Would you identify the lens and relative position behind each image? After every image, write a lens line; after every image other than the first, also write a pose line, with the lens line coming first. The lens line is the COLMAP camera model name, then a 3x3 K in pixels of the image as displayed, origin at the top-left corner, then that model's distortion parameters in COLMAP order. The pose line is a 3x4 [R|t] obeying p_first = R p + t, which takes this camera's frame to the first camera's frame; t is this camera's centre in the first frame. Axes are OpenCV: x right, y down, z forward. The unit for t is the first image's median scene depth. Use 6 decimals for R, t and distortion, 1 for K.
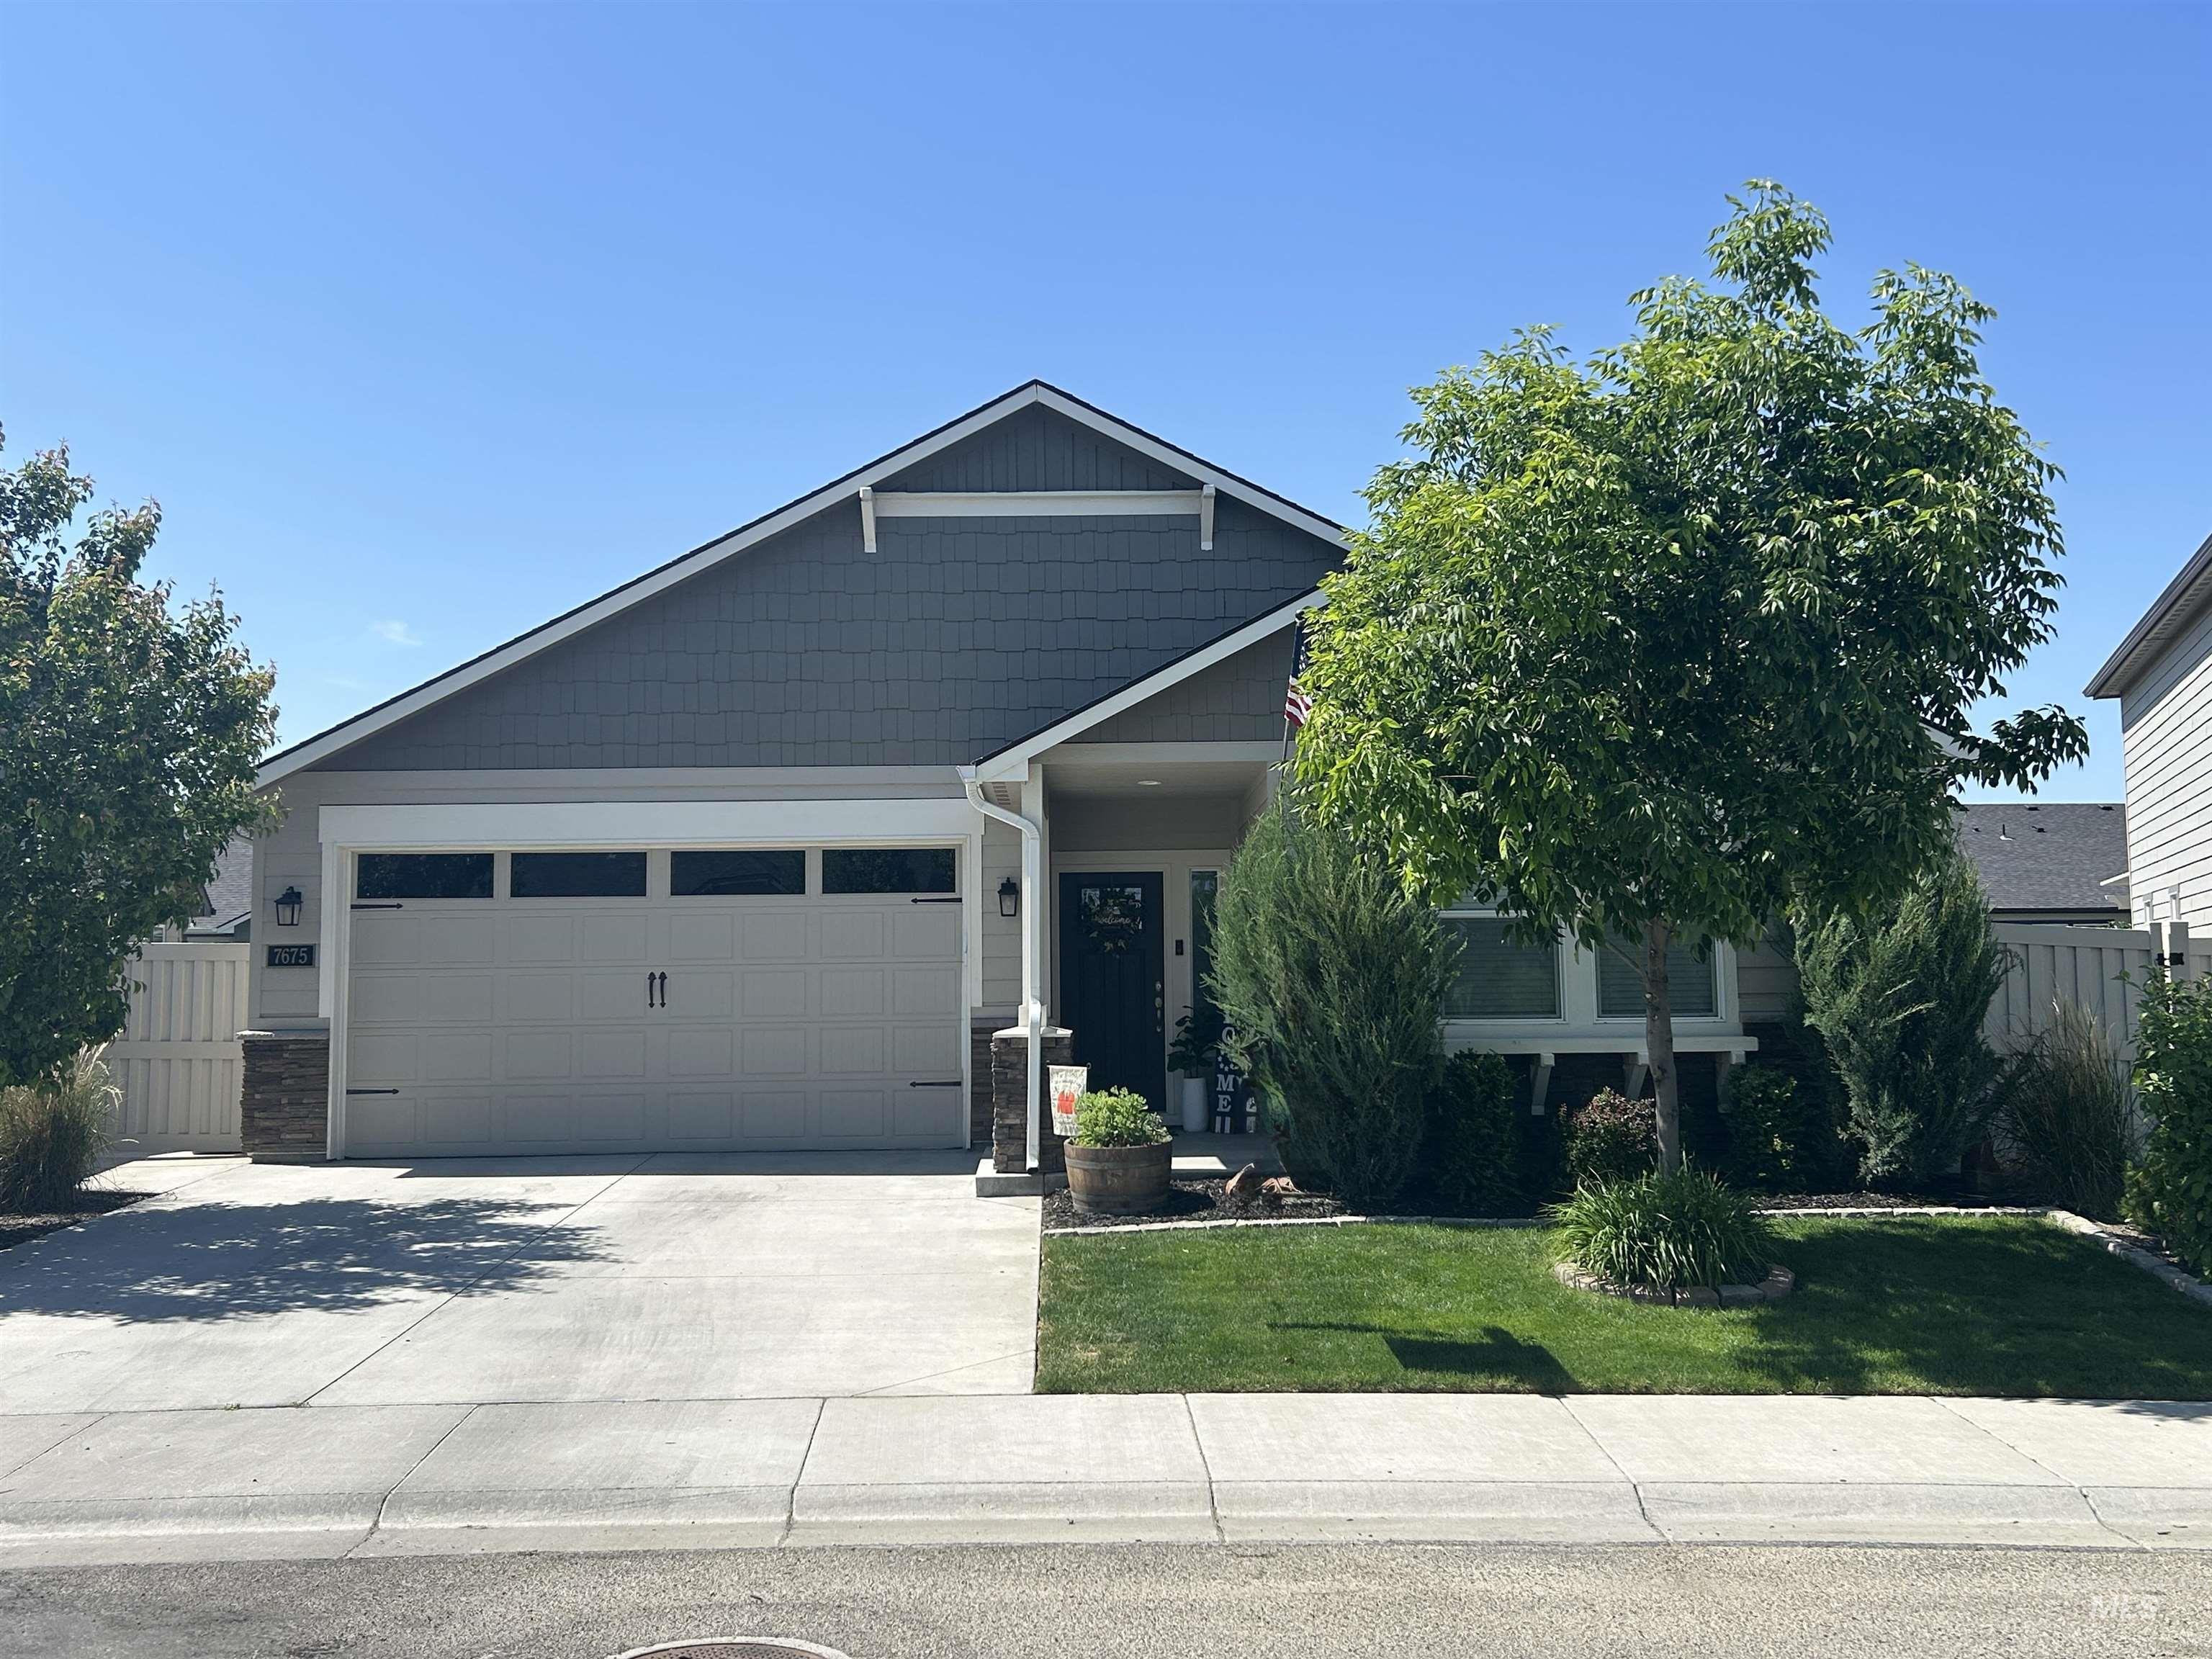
lens RADIAL K [[2132.5, 0, 1106.0], [0, 2132.5, 829.5], [0, 0, 1]] dist [0.034486, -0.017341]
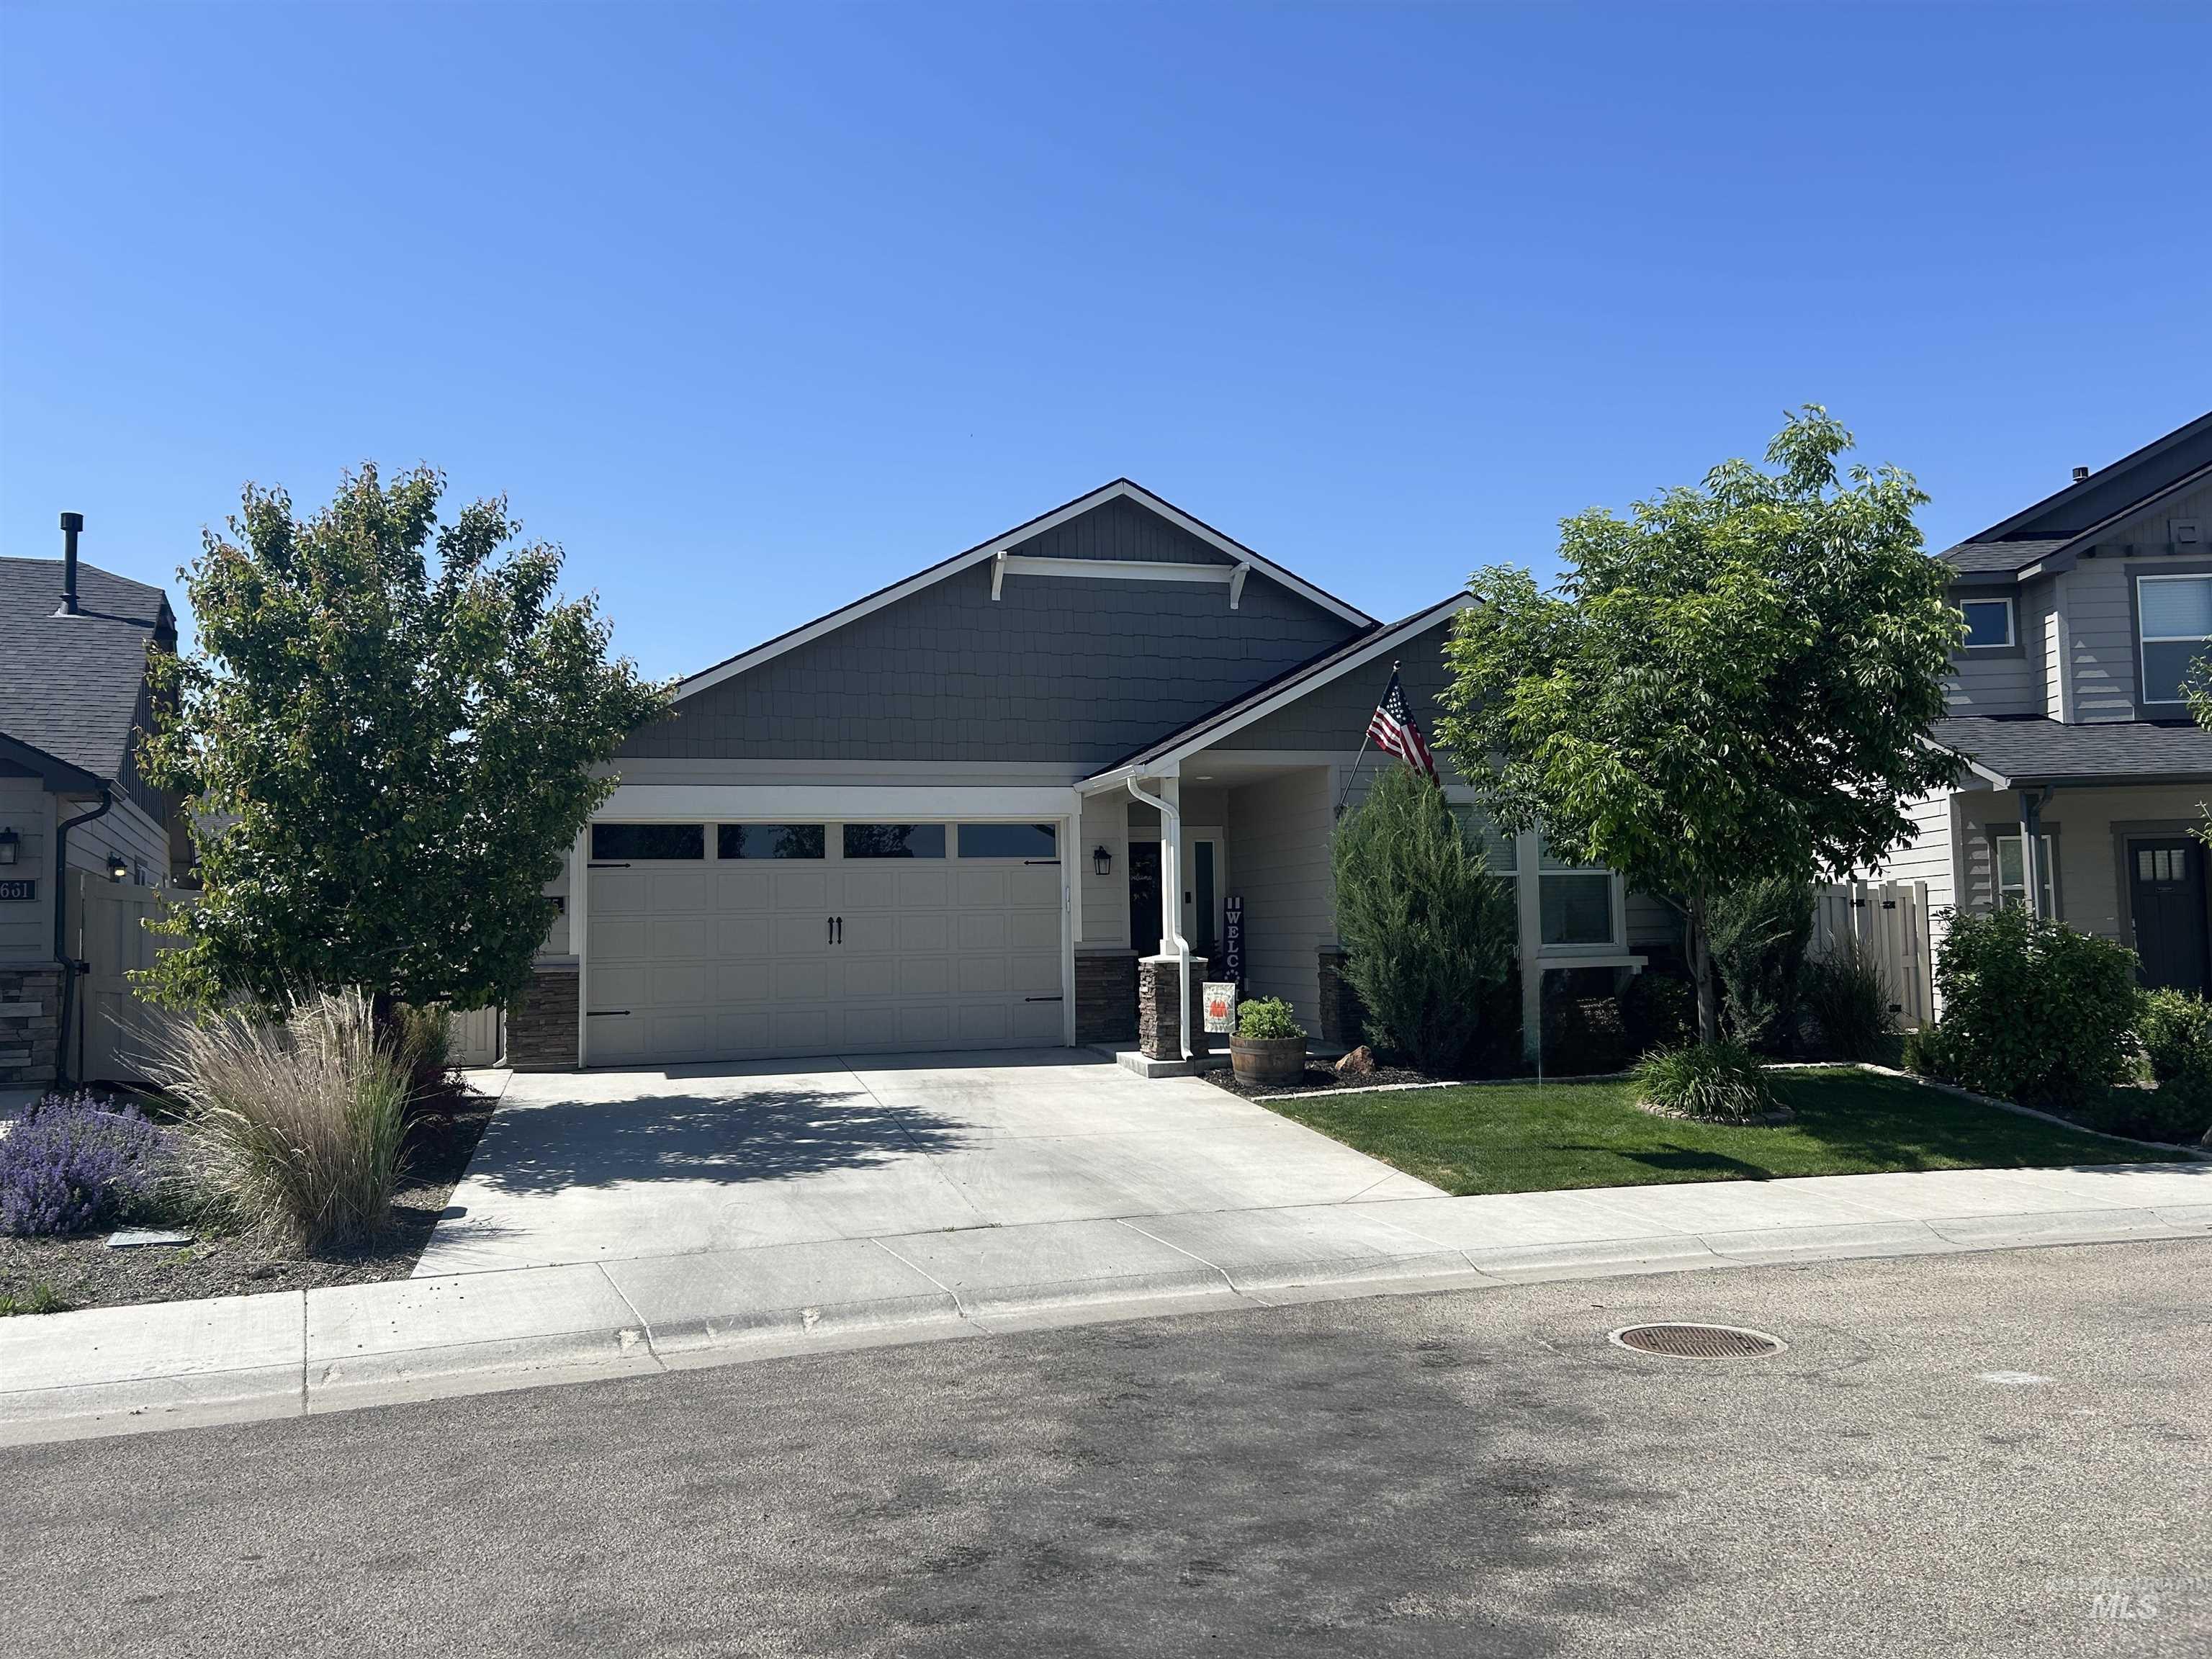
lens RADIAL K [[1709.4, 0, 1106.0], [0, 1709.4, 829.5], [0, 0, 1]] dist [0.024094, -0.007162]
pose [[0.961923, 0.008973, 0.273172, -0.384836], [-0.012934, 0.999836, 0.012699, -0.001990], [-0.273013, -0.015749, 0.961882, -0.049449]]
